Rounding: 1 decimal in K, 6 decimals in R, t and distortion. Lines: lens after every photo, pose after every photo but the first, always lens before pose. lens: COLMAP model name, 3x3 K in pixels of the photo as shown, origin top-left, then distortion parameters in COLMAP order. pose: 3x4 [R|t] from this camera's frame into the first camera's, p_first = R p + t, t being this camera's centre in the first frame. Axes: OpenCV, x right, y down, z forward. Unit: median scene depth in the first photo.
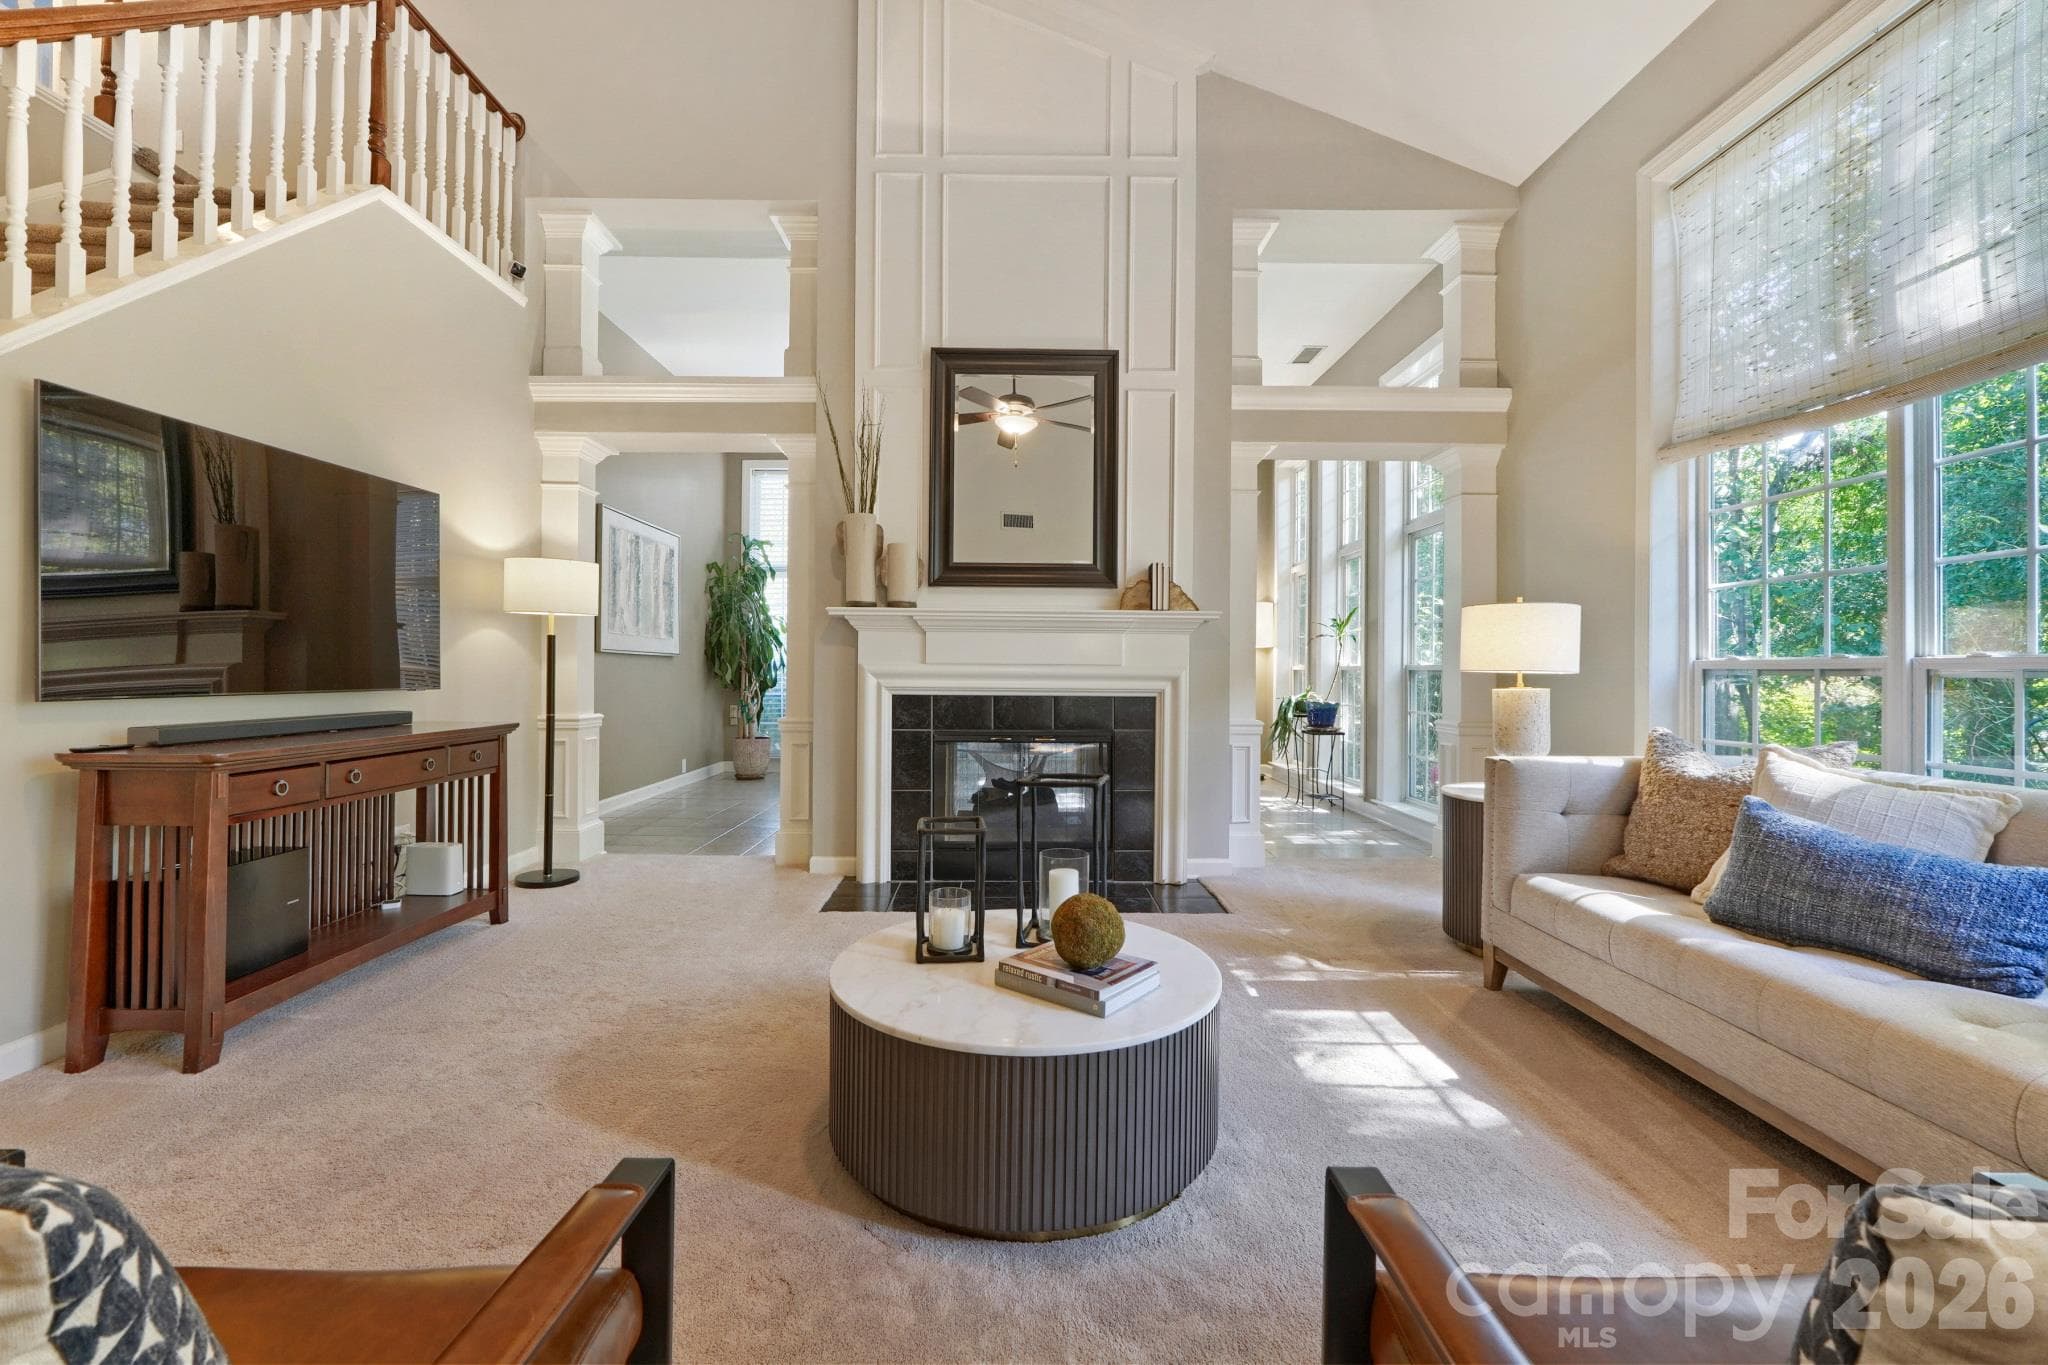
lens RADIAL K [[860.1, 0, 1035.9], [0, 860.1, 669.3], [0, 0, 1]] dist [-0.008996, 0.002446]
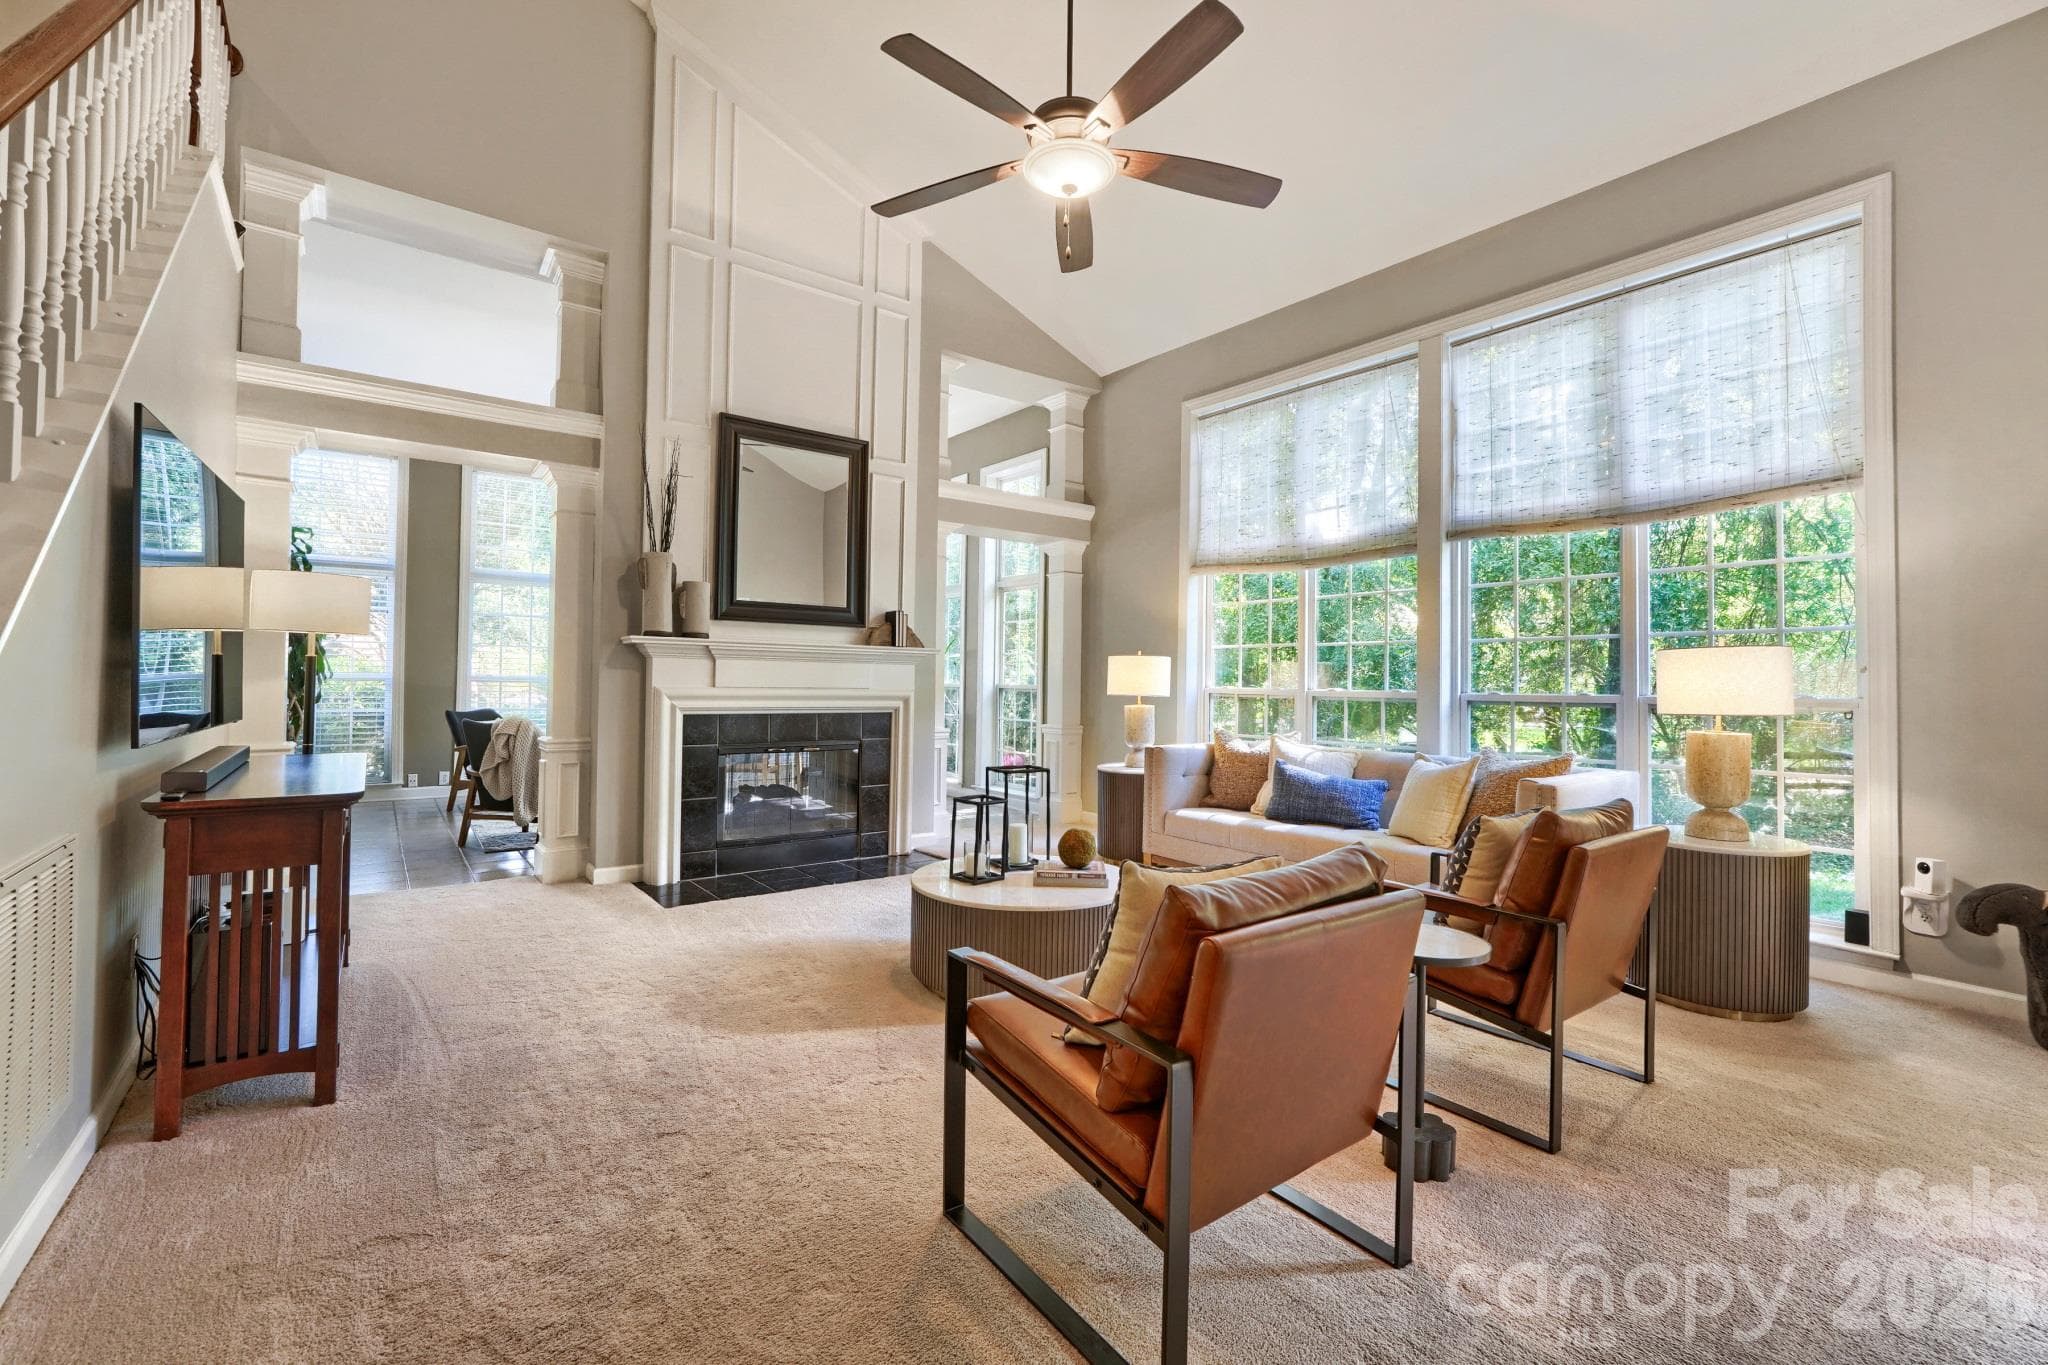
lens RADIAL K [[860.1, 0, 1036.2], [0, 860.1, 675.2], [0, 0, 1]] dist [-0.008996, 0.002446]
pose [[0.798754, 0.007328, 0.601614, -0.472397], [-0.010161, 0.999948, 0.001312, -0.028623], [-0.601573, -0.007161, 0.798786, -0.172478]]
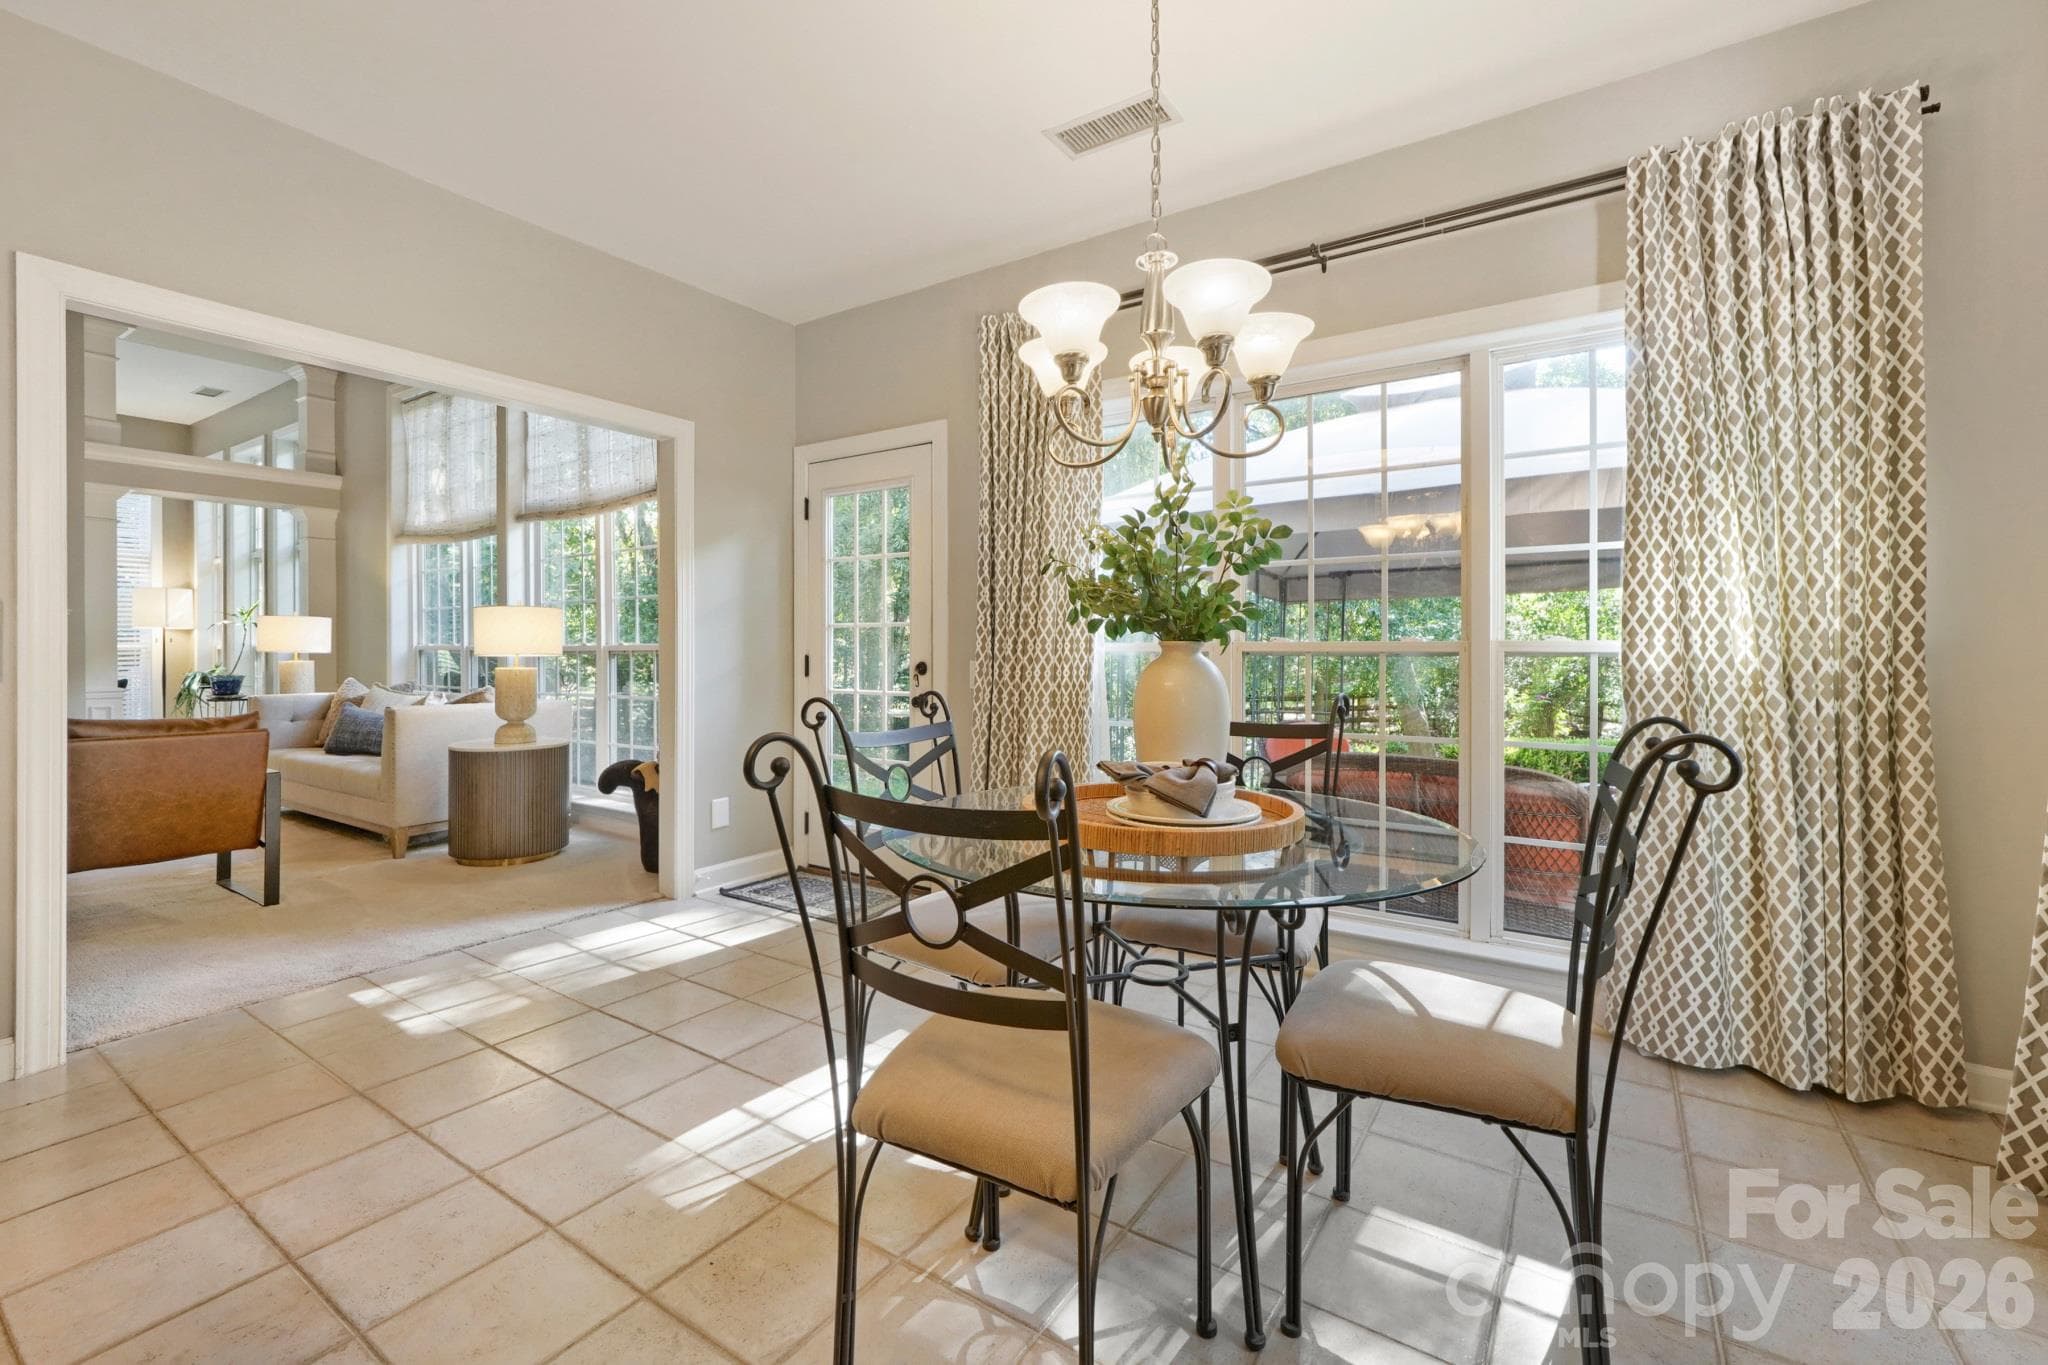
lens RADIAL K [[860.1, 0, 1036.0], [0, 860.1, 662.2], [0, 0, 1]] dist [-0.008996, 0.002446]
pose [[0.563287, -0.011192, 0.826185, -0.049485], [-0.002732, 0.999878, 0.015407, -0.005661], [-0.826257, -0.010936, 0.563188, -1.054881]]
